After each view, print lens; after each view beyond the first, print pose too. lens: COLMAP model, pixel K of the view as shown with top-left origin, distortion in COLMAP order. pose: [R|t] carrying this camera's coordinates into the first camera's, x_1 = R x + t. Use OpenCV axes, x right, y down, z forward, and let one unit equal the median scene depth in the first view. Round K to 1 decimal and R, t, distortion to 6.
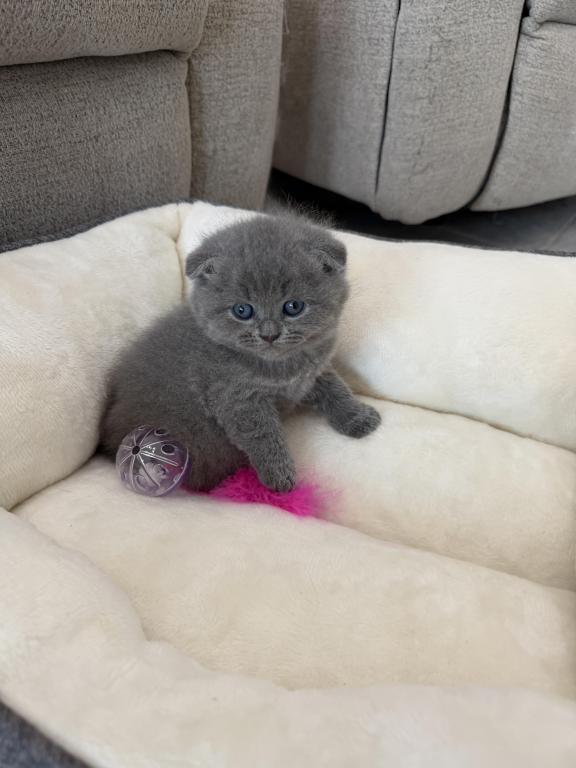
lens RADIAL K [[591.8, 0, 288.0], [0, 591.8, 384.0], [0, 0, 1]] dist [-0.044532, -0.002302]
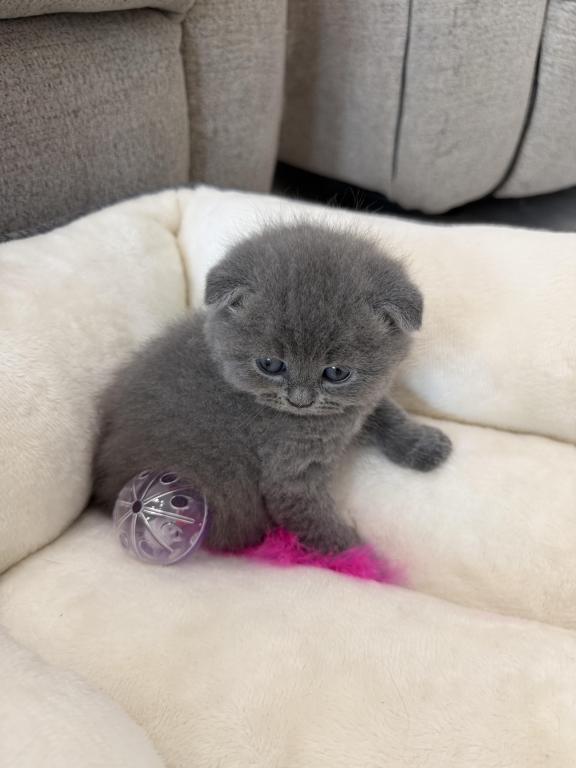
lens RADIAL K [[586.3, 0, 288.4], [0, 586.3, 388.9], [0, 0, 1]] dist [-0.049145, 0.003385]
pose [[0.999201, -0.036892, 0.015348, -0.047914], [0.036832, 0.999313, 0.004162, -0.022074], [-0.015491, -0.003593, 0.999874, 0.158505]]
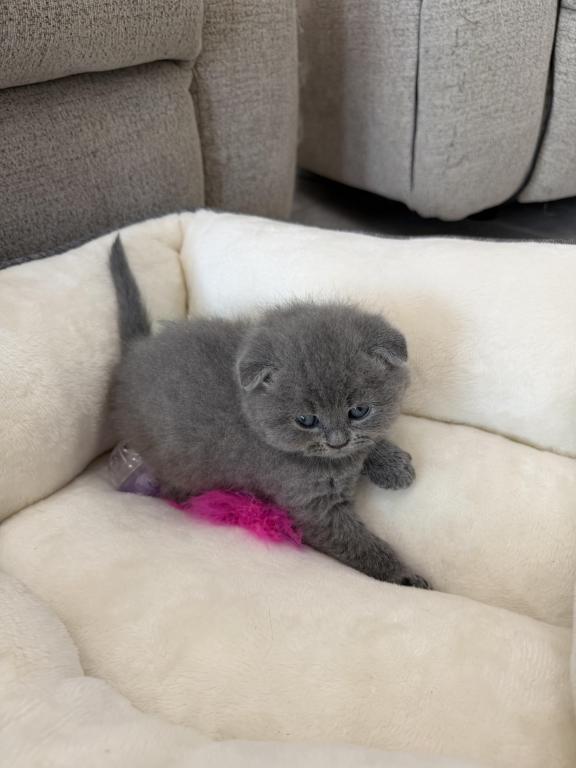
lens RADIAL K [[592.3, 0, 298.5], [0, 592.3, 380.7], [0, 0, 1]] dist [-0.044520, -0.003361]
pose [[0.990441, -0.026682, -0.135329, 0.121704], [0.023981, 0.999480, -0.021552, -0.002838], [0.135833, 0.018100, 0.990566, 0.055689]]
